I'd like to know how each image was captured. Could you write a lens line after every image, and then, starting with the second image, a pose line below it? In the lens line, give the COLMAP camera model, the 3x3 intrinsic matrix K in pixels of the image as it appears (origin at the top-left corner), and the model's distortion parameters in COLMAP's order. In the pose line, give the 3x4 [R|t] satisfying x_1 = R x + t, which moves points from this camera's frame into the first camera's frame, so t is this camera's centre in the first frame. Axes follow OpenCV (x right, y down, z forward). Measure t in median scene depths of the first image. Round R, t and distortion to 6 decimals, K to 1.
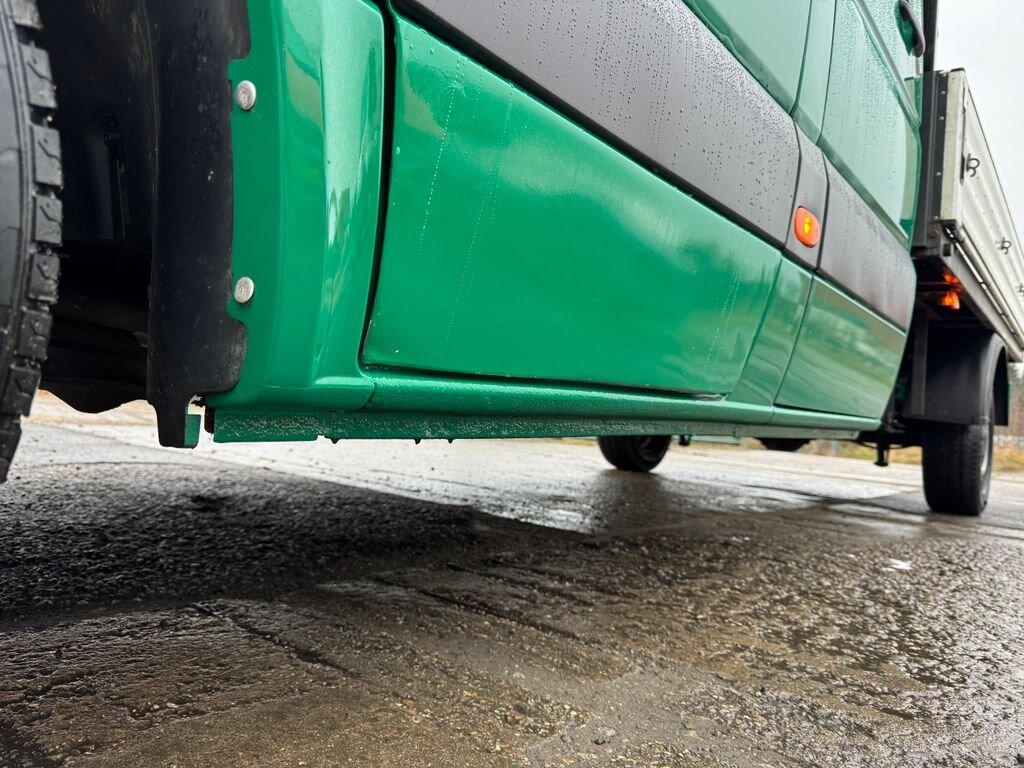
lens RADIAL K [[721.2, 0, 512.0], [0, 721.2, 384.0], [0, 0, 1]] dist [0.069146, -0.085028]
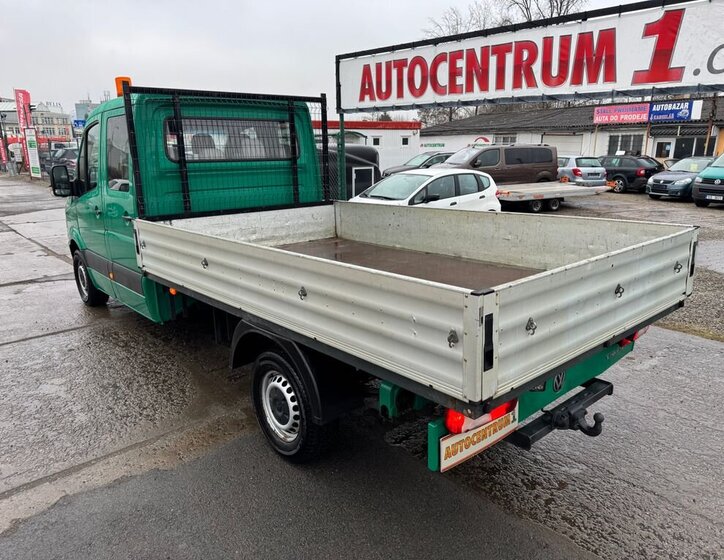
lens RADIAL K [[530.1, 0, 362.9], [0, 530.1, 282.2], [0, 0, 1]] dist [0.043168, -0.061015]
pose [[-0.196794, 0.151566, -0.968659, 3.713424], [0.034938, 0.988435, 0.147562, -0.639677], [0.979822, -0.004804, -0.199814, 3.344155]]
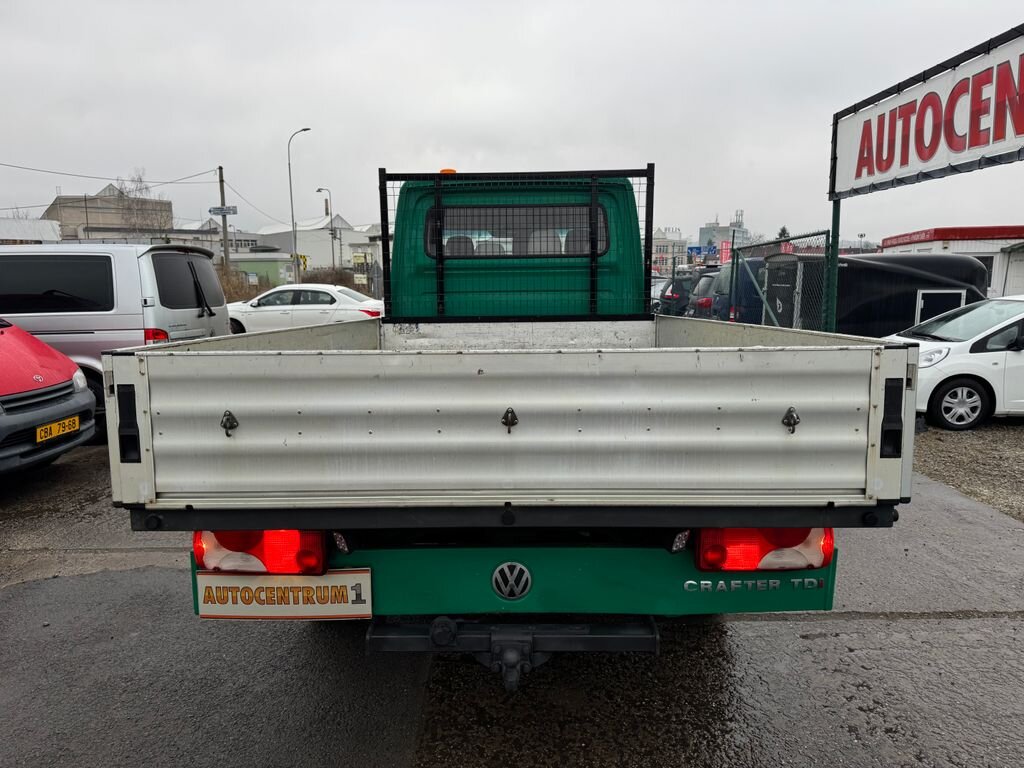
lens RADIAL K [[721.2, 0, 512.0], [0, 721.2, 384.0], [0, 0, 1]] dist [0.069146, -0.085028]
pose [[-0.794540, -0.004511, -0.607195, 2.633967], [-0.039826, 0.998206, 0.044699, -0.444082], [0.605904, 0.059697, -0.793295, 4.891310]]
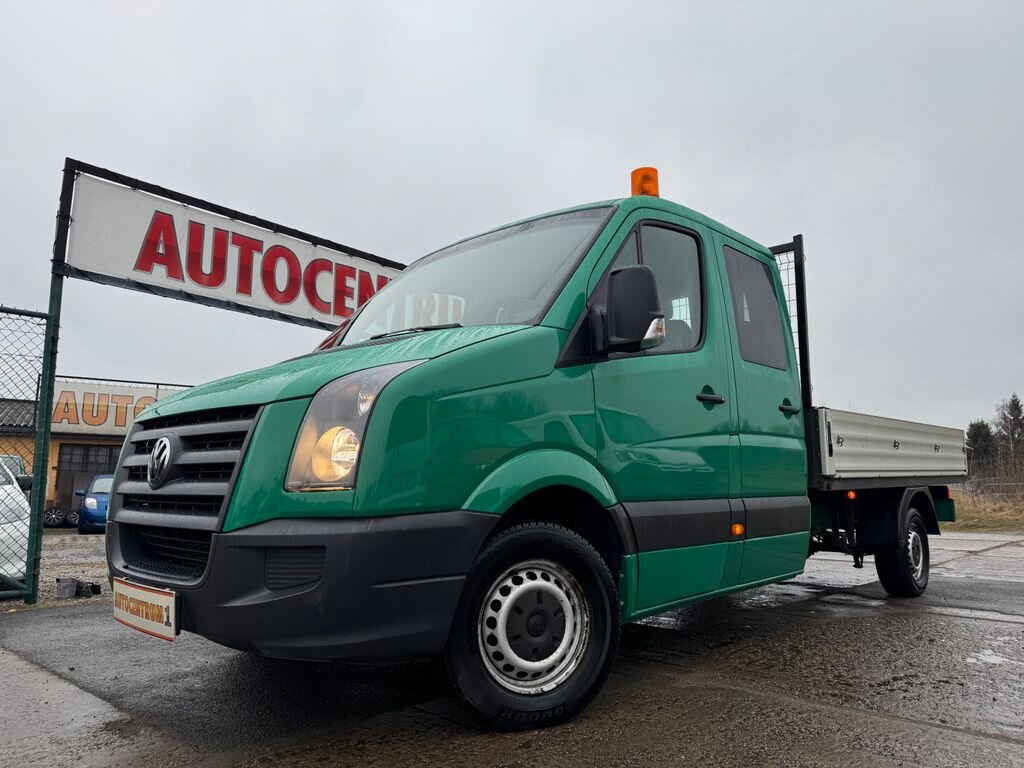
lens RADIAL K [[721.2, 0, 512.0], [0, 721.2, 384.0], [0, 0, 1]] dist [0.069146, -0.085028]
pose [[0.990976, -0.106804, -0.080990, -0.197623], [0.097277, 0.988748, -0.113640, -0.462014], [0.092216, 0.104736, 0.990215, -1.845854]]
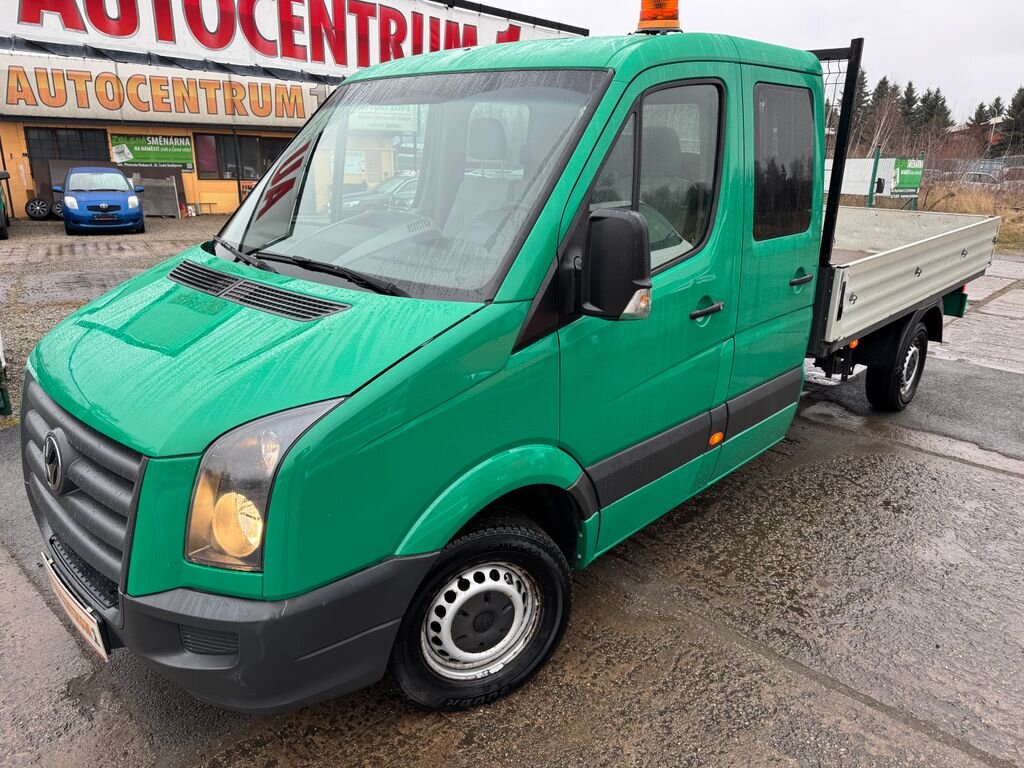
lens RADIAL K [[729.7, 0, 512.0], [0, 729.7, 384.0], [0, 0, 1]] dist [0.007229, -0.002446]
pose [[0.991484, -0.042935, -0.122948, -0.038743], [0.082231, 0.938480, 0.335400, -1.190921], [0.100984, -0.342654, 0.934018, -1.428278]]
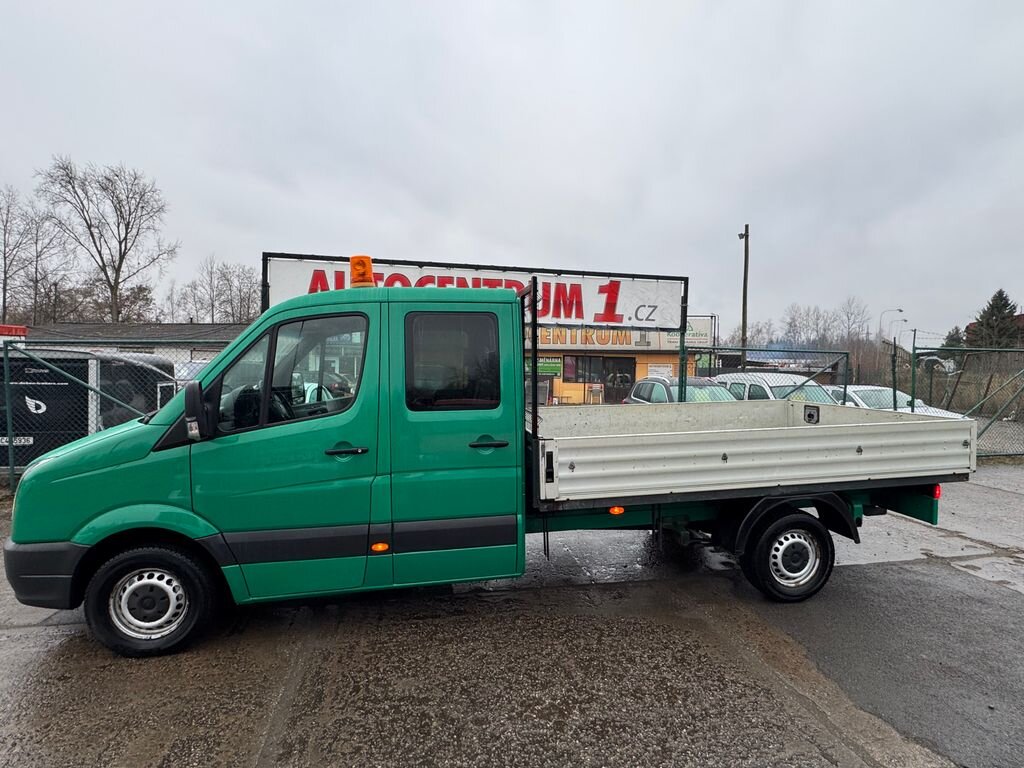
lens RADIAL K [[517.7, 0, 512.0], [0, 517.7, 384.0], [0, 0, 1]] dist [-0.002989, -0.000810]
pose [[0.742287, -0.063456, -0.667070, 2.405612], [0.094730, 0.995445, 0.010718, -0.889086], [0.663352, -0.071147, 0.744918, -0.523570]]
